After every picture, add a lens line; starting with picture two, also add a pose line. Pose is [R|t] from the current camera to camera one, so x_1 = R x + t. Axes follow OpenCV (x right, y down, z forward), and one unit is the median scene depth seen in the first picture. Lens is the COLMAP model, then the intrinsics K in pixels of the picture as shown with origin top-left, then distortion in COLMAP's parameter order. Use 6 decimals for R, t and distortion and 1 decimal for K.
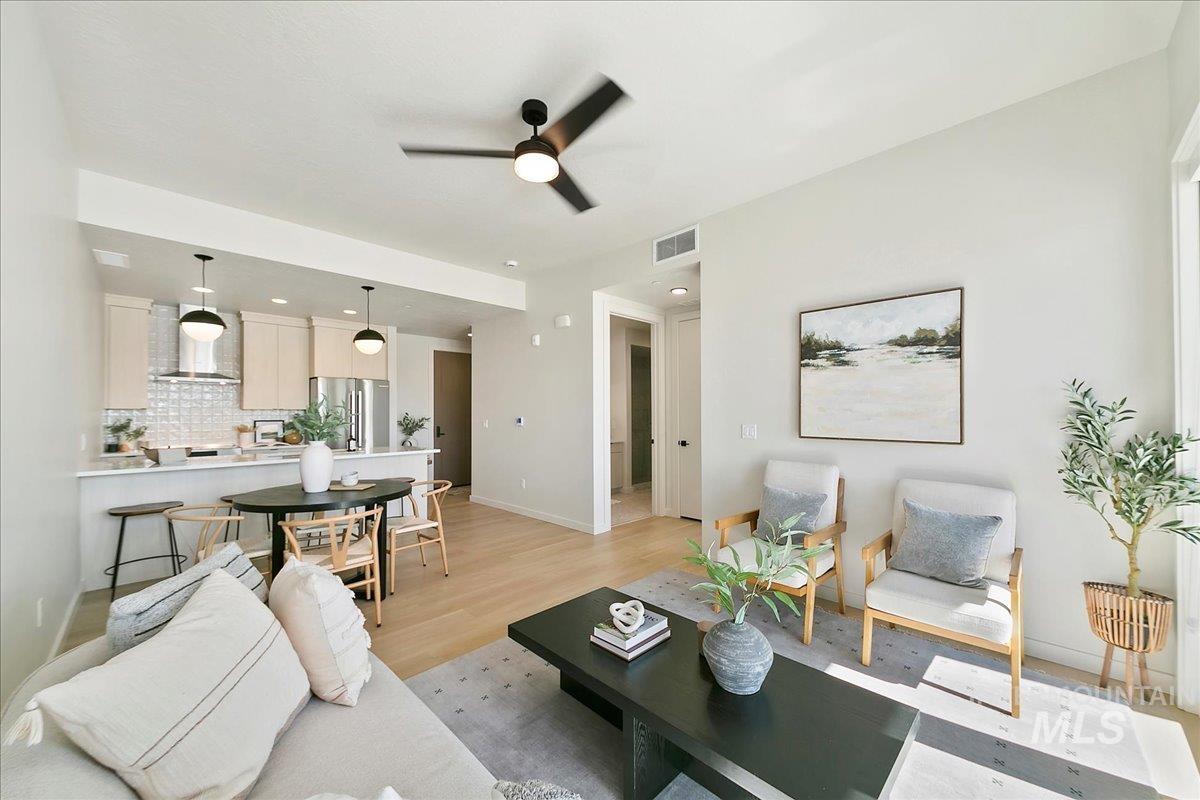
lens RADIAL K [[448.8, 0, 597.8], [0, 448.8, 409.8], [0, 0, 1]] dist [-0.000669, -0.000252]
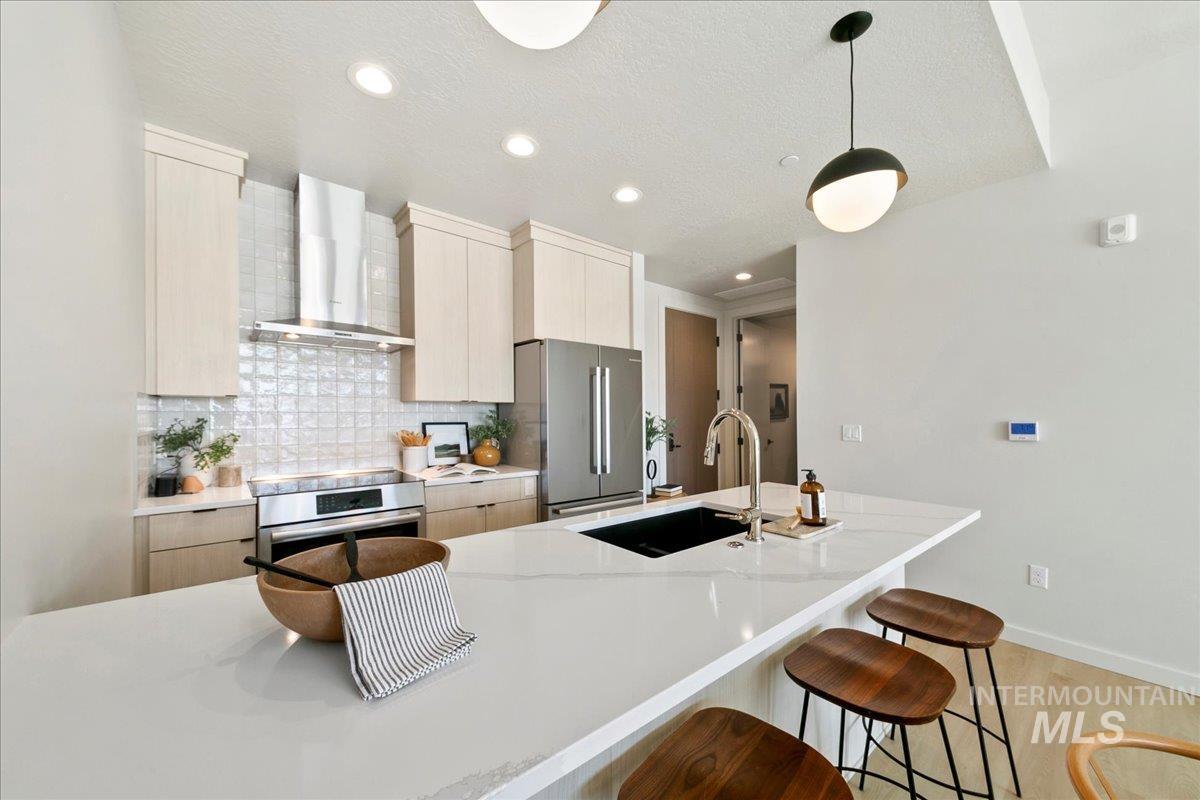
lens RADIAL K [[439.9, 0, 598.6], [0, 439.9, 416.3], [0, 0, 1]] dist [0.001299, 0.000000]
pose [[0.995214, 0.007910, -0.097403, -0.589689], [-0.006521, 0.999873, 0.014572, 0.008757], [0.097506, -0.013867, 0.995138, 0.584008]]
